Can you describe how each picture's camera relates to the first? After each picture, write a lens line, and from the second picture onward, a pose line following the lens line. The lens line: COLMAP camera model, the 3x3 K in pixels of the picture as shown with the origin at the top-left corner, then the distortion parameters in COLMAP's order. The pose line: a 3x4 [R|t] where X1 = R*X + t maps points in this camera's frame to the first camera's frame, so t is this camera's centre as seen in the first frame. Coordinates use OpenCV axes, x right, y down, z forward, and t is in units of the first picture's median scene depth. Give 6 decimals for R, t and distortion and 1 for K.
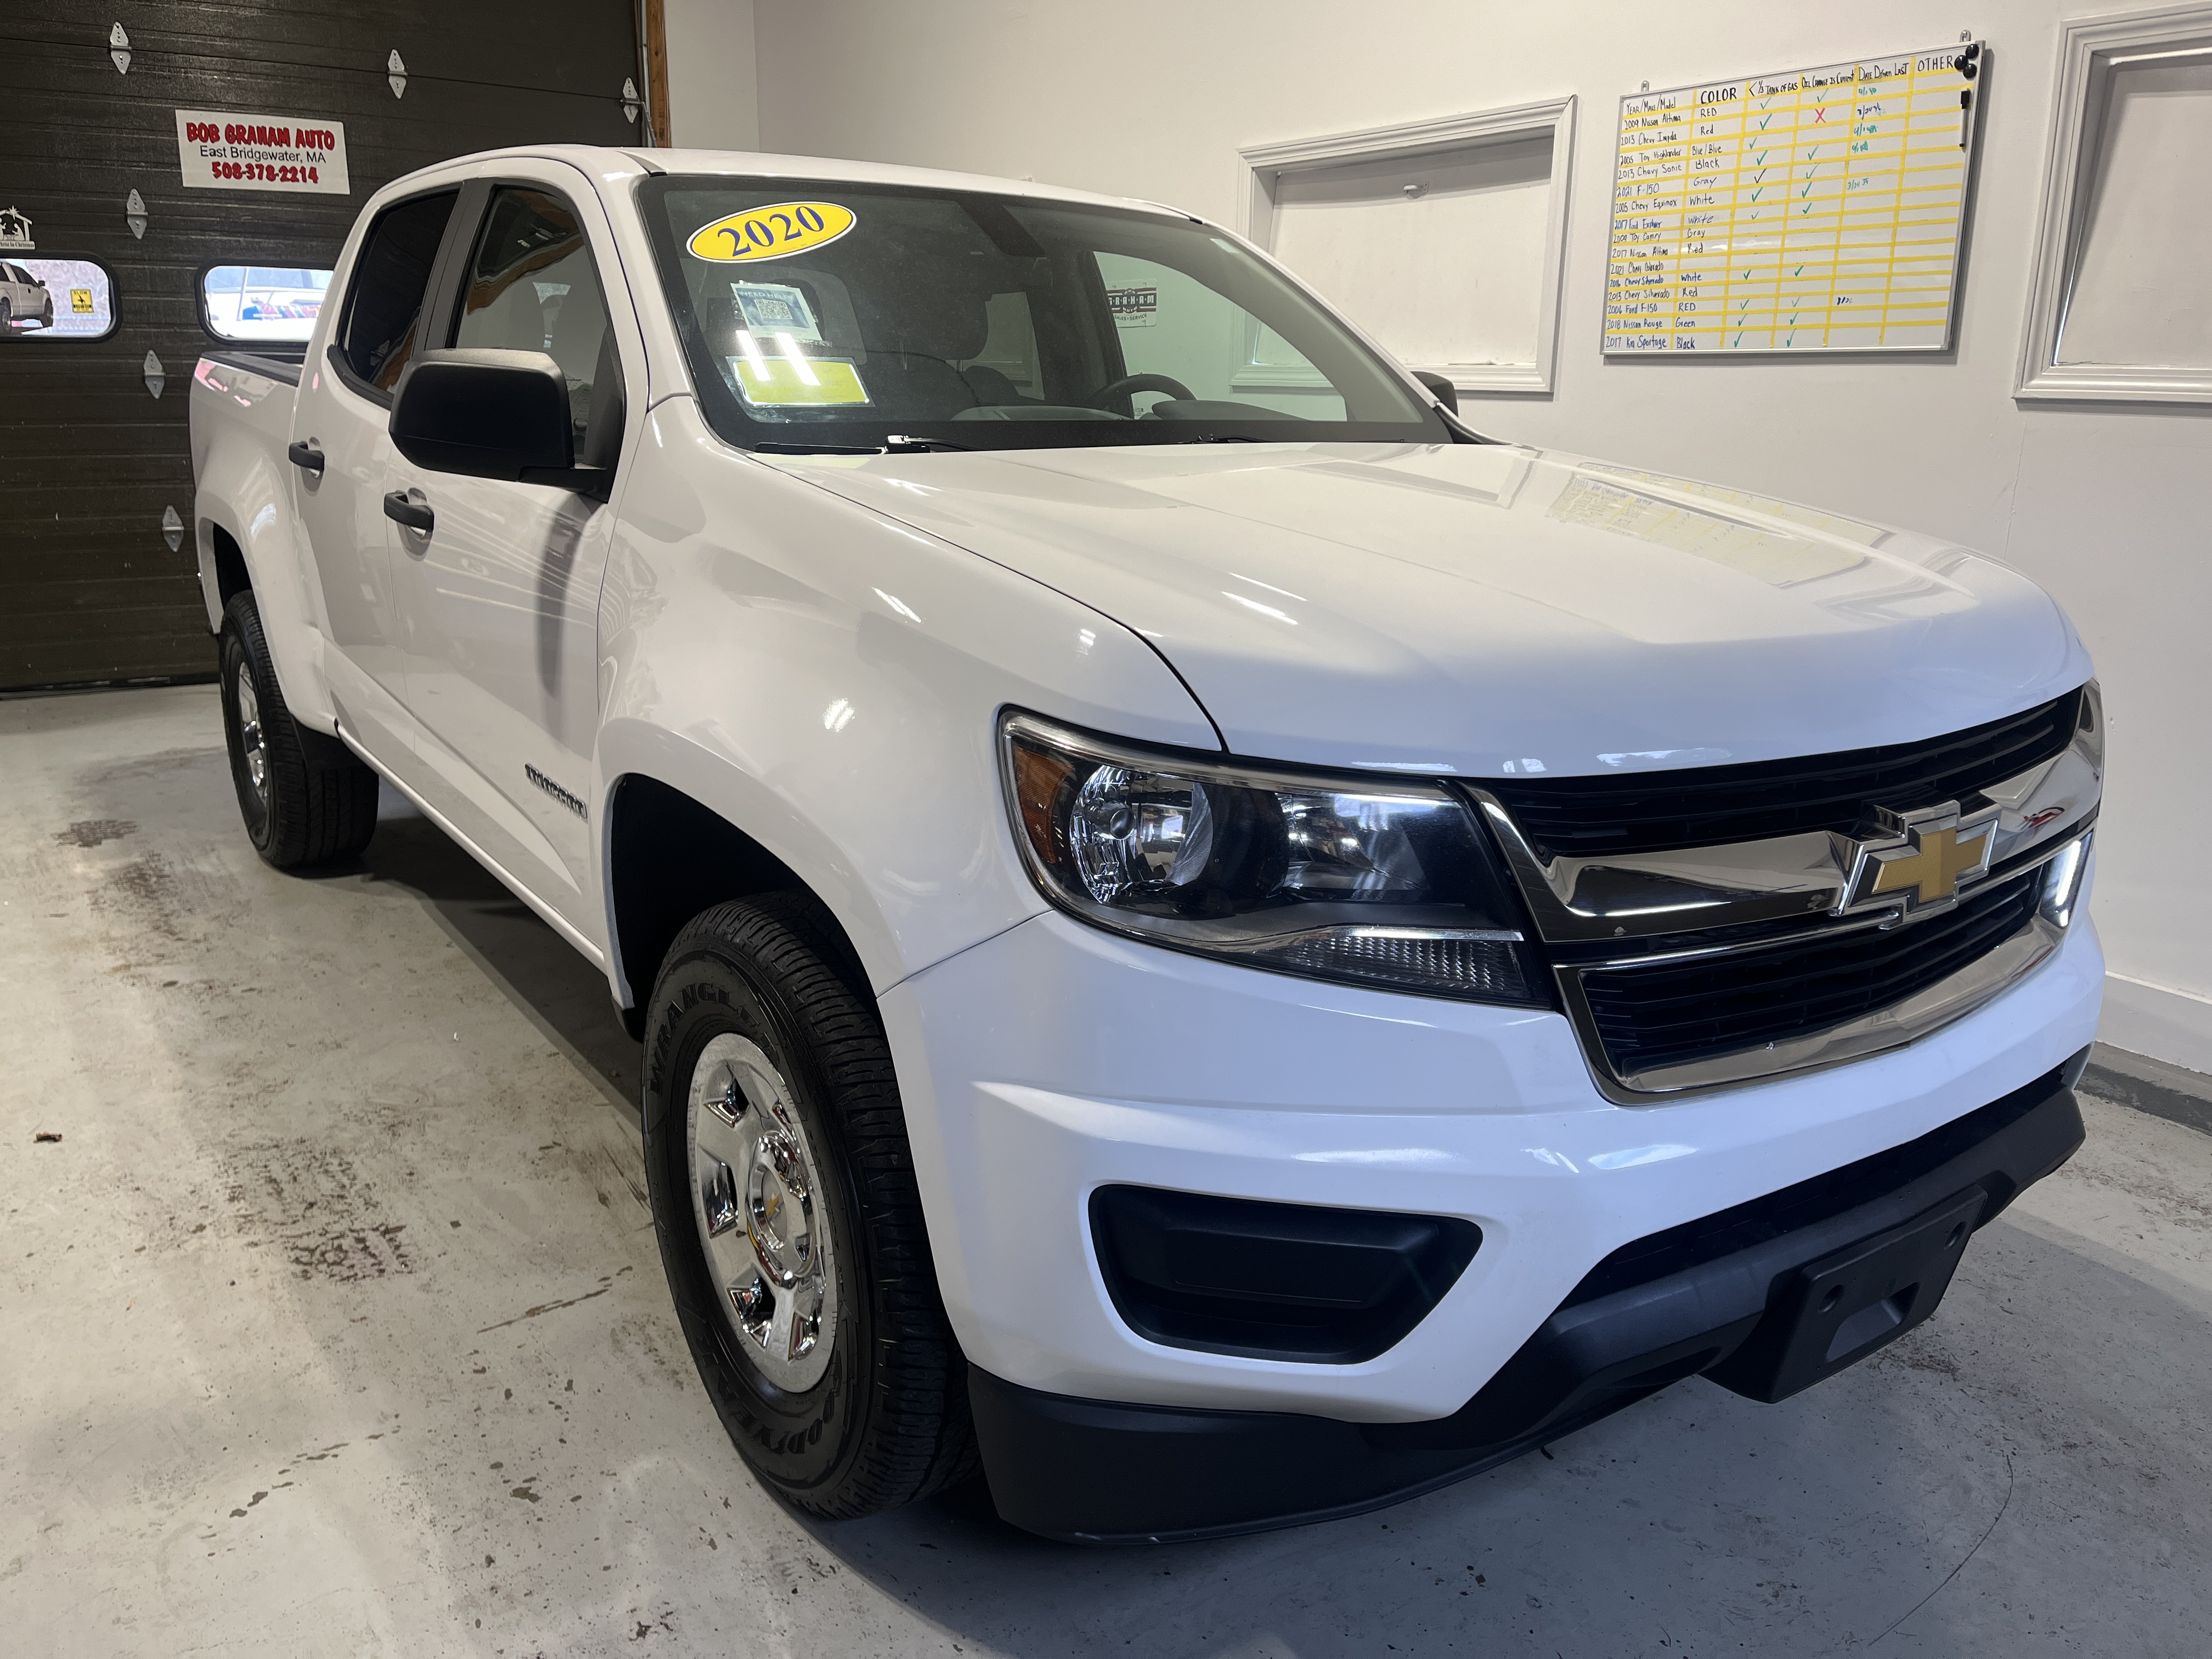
lens RADIAL K [[1706.4, 0, 1106.0], [0, 1706.4, 829.5], [0, 0, 1]] dist [0.080687, -0.088702]
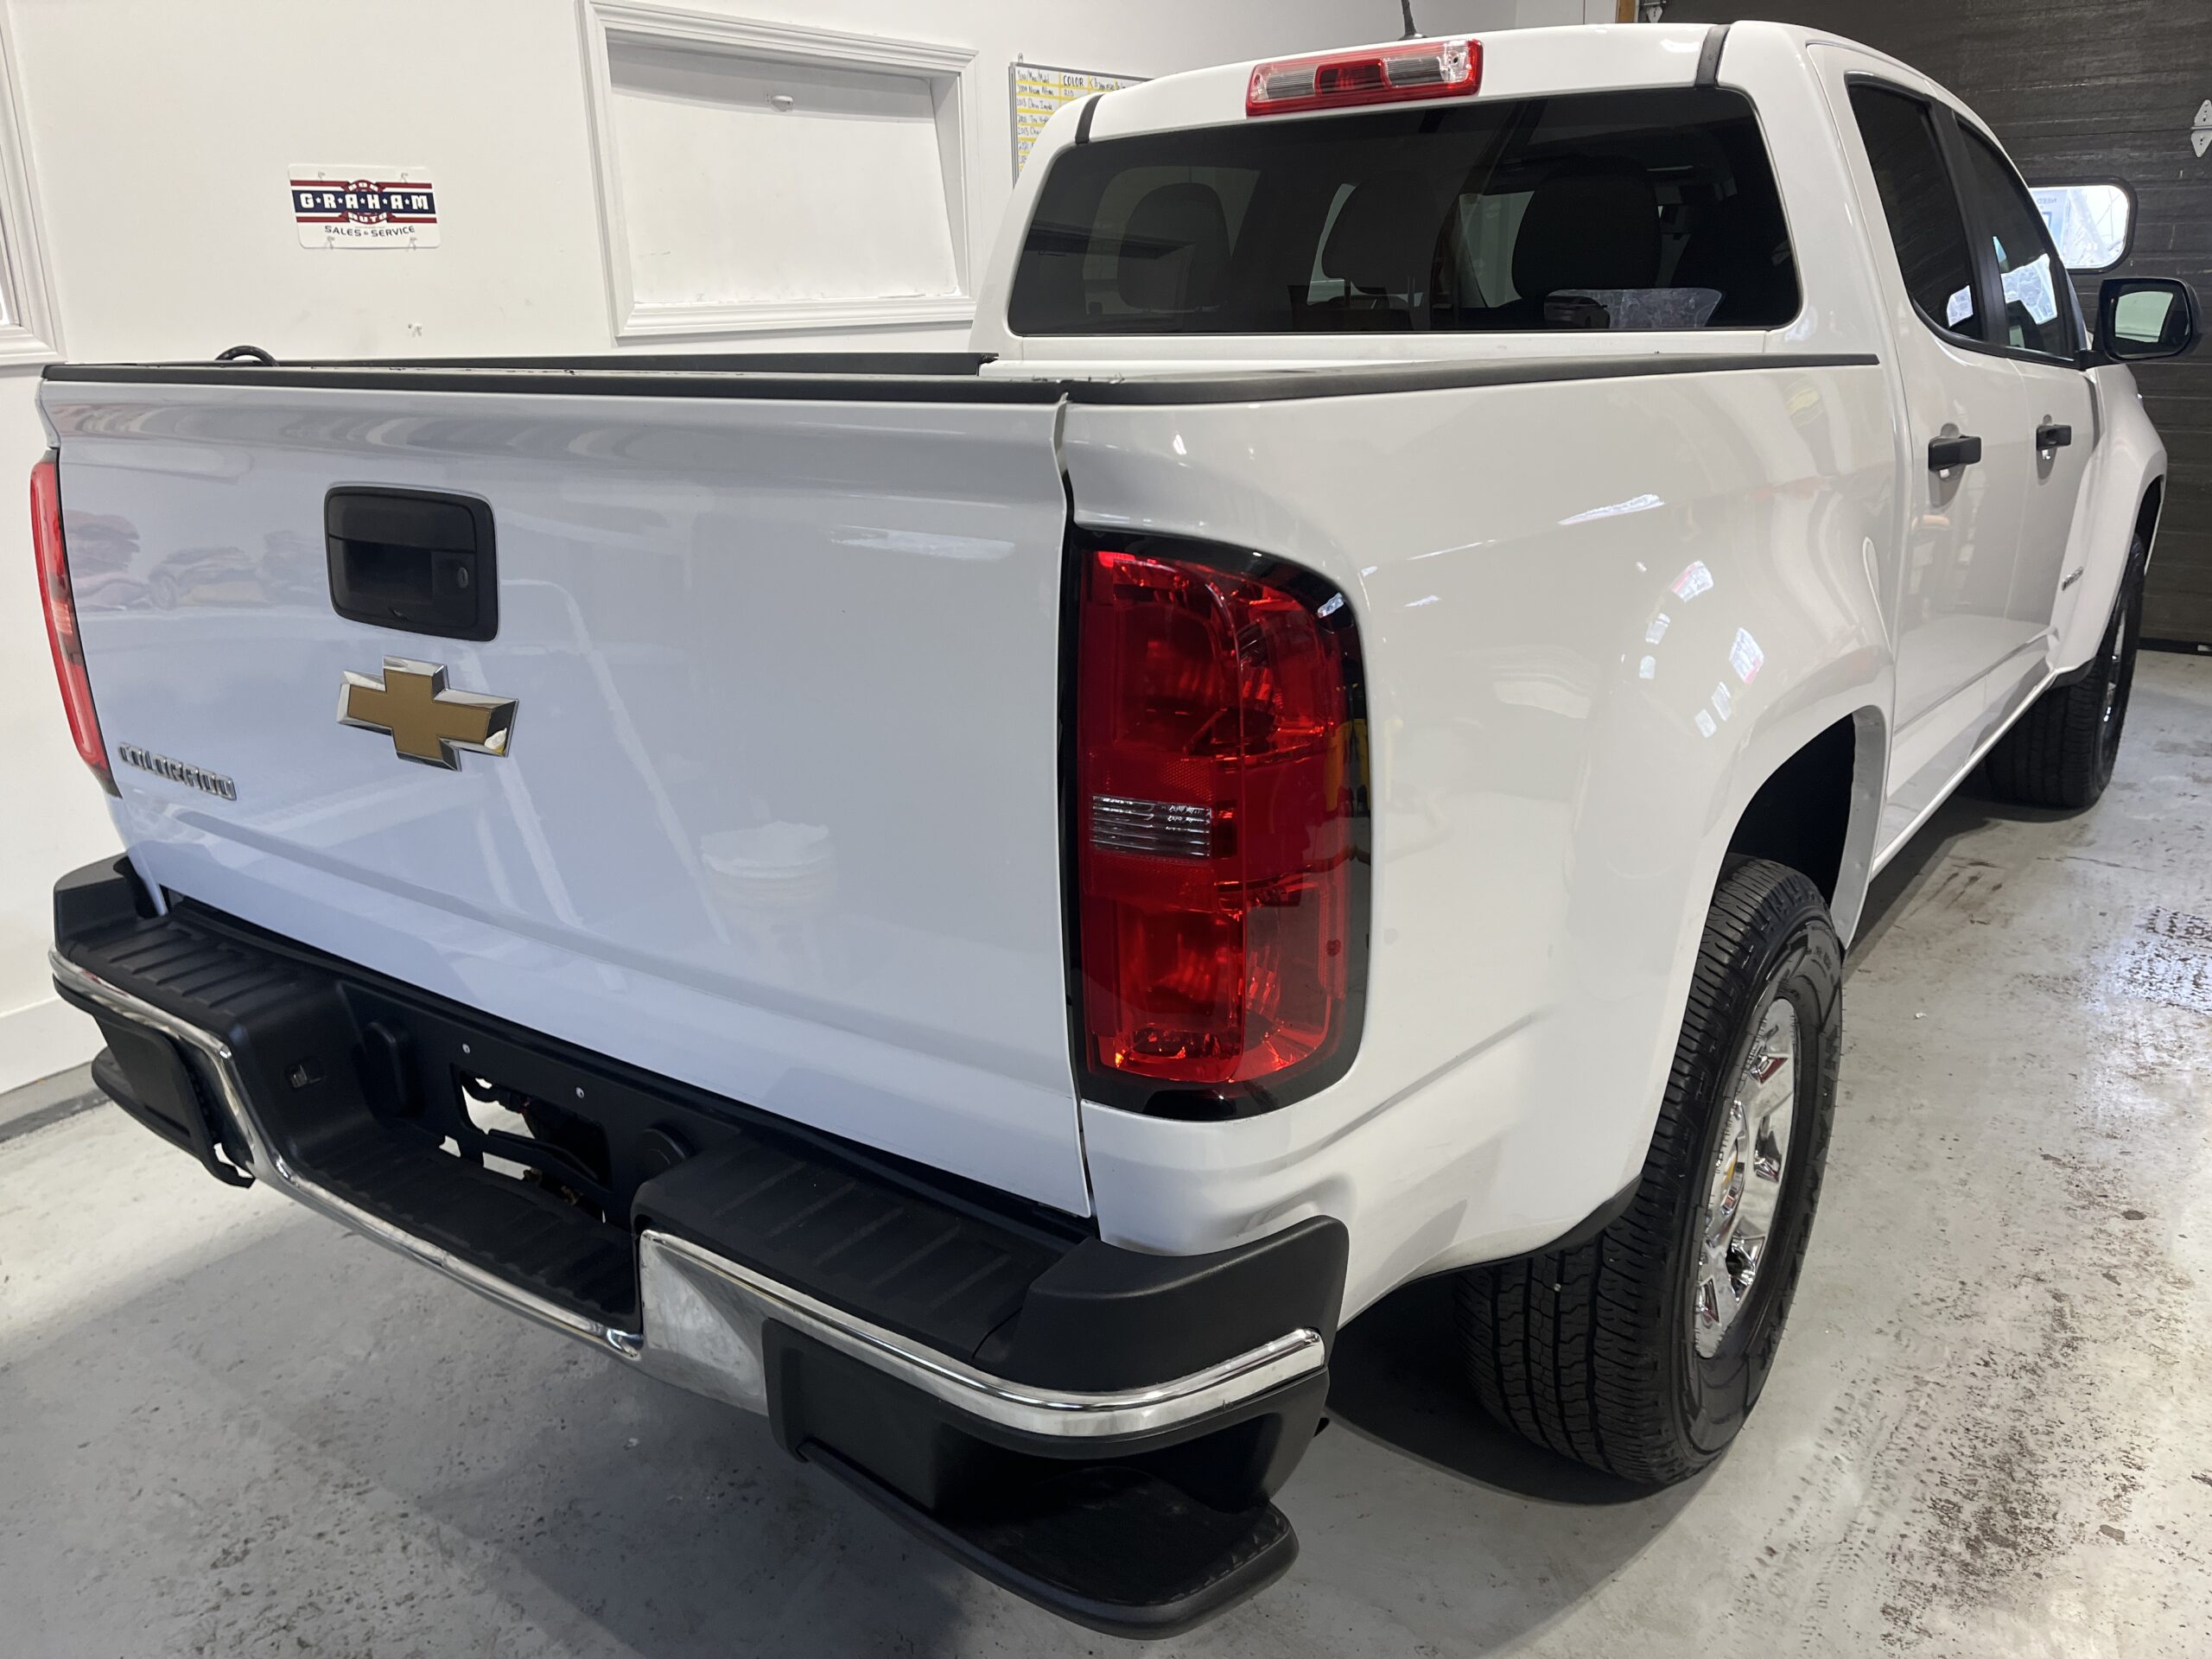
lens RADIAL K [[1706.4, 0, 1106.0], [0, 1706.4, 829.5], [0, 0, 1]] dist [0.080687, -0.088702]
pose [[-0.335321, -0.301278, 0.892631, -0.856443], [0.252419, 0.884114, 0.393226, -0.378926], [-0.907659, 0.357174, -0.220414, 1.287659]]
